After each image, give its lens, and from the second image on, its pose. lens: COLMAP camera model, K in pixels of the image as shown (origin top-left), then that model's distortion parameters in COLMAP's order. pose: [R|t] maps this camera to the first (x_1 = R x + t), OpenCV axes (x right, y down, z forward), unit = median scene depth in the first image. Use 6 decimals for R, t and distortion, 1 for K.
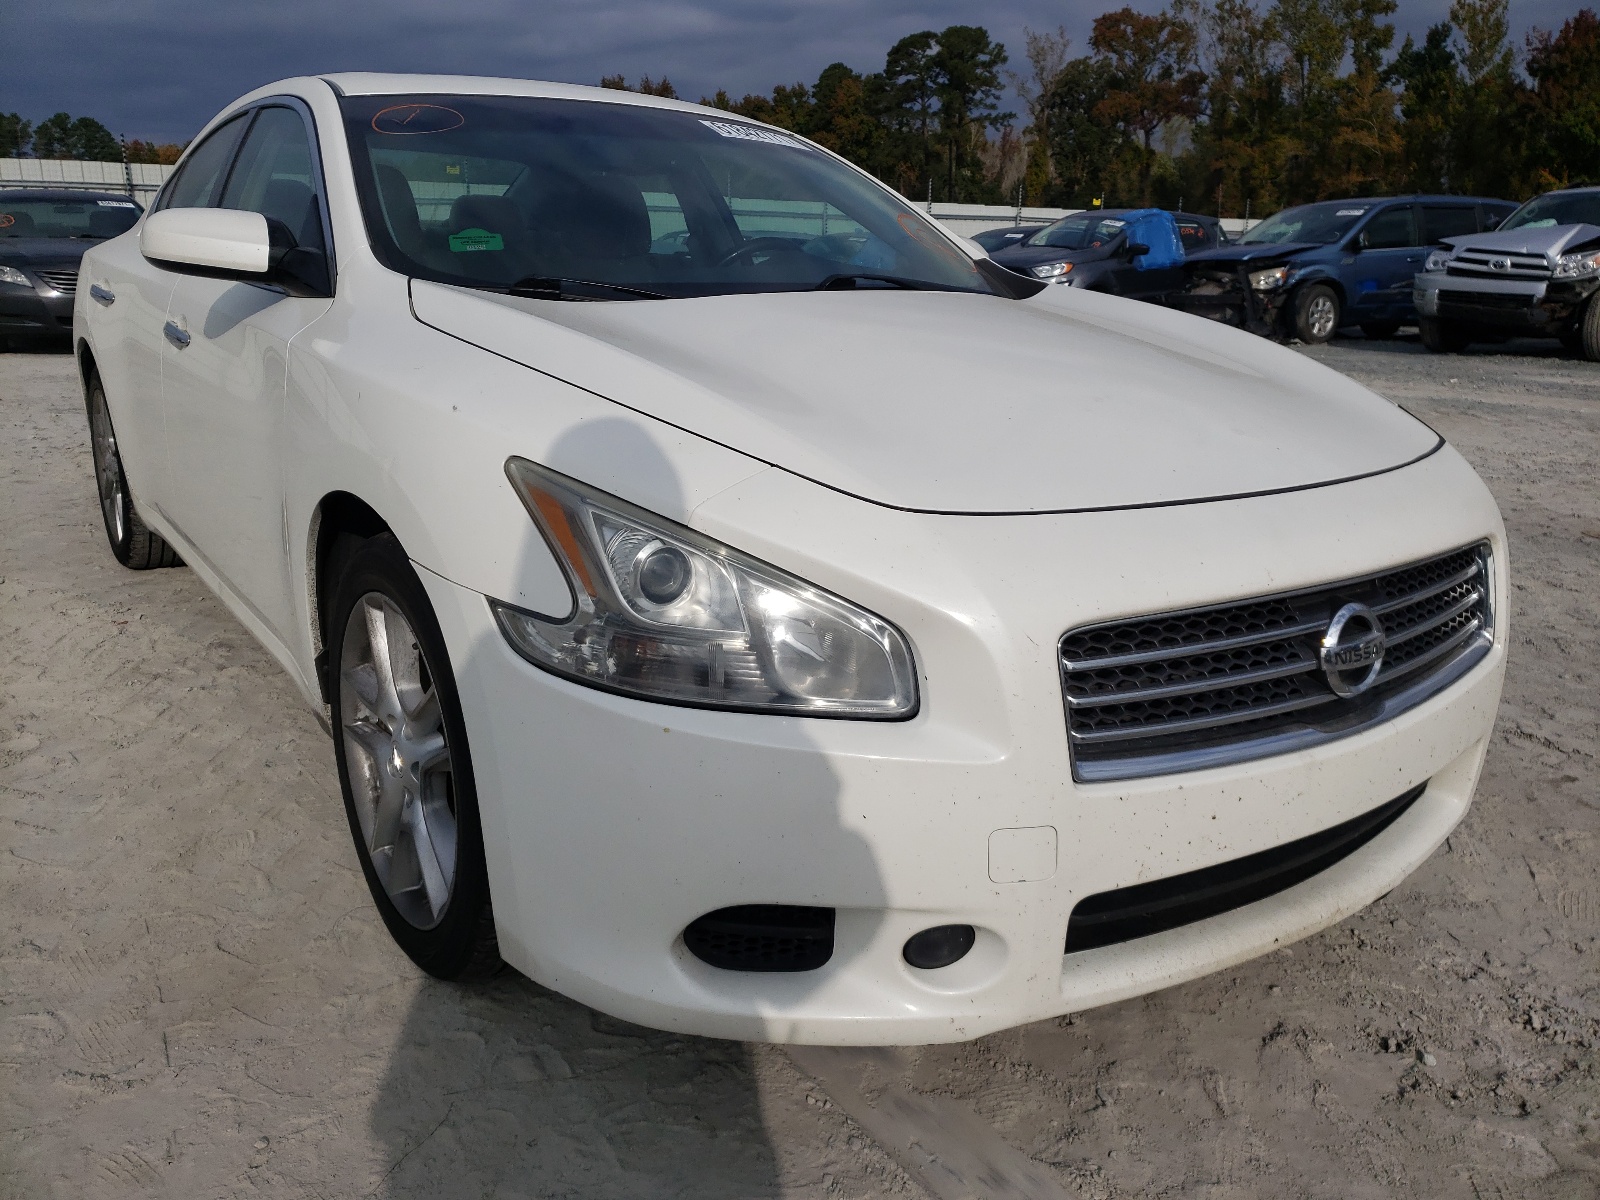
lens RADIAL K [[1208.6, 0, 792.9], [0, 1208.6, 589.3], [0, 0, 1]] dist [-0.000053, 0.024726]
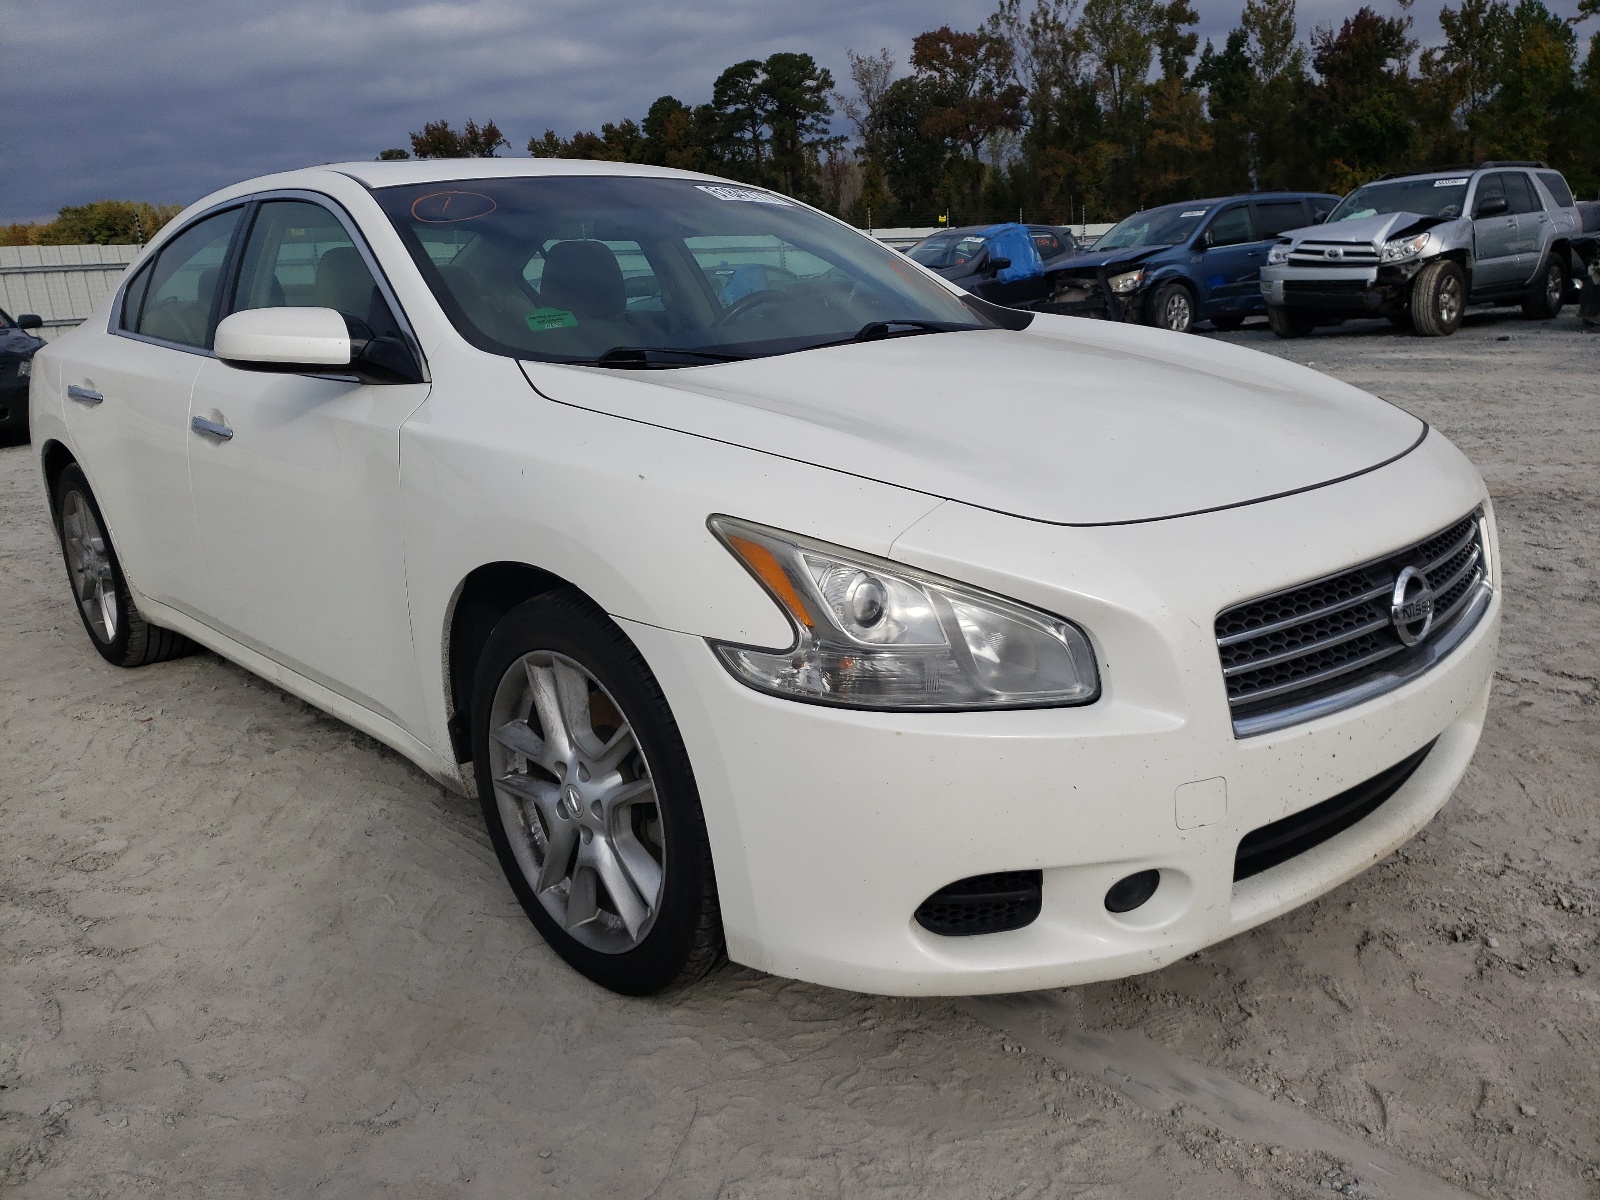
lens RADIAL K [[1208.6, 0, 808.3], [0, 1208.6, 608.6], [0, 0, 1]] dist [-0.000053, 0.024726]
pose [[0.988206, -0.105575, 0.110922, -0.197349], [0.106428, 0.994319, -0.001779, -0.006857], [-0.110104, 0.013563, 0.993827, -0.094844]]
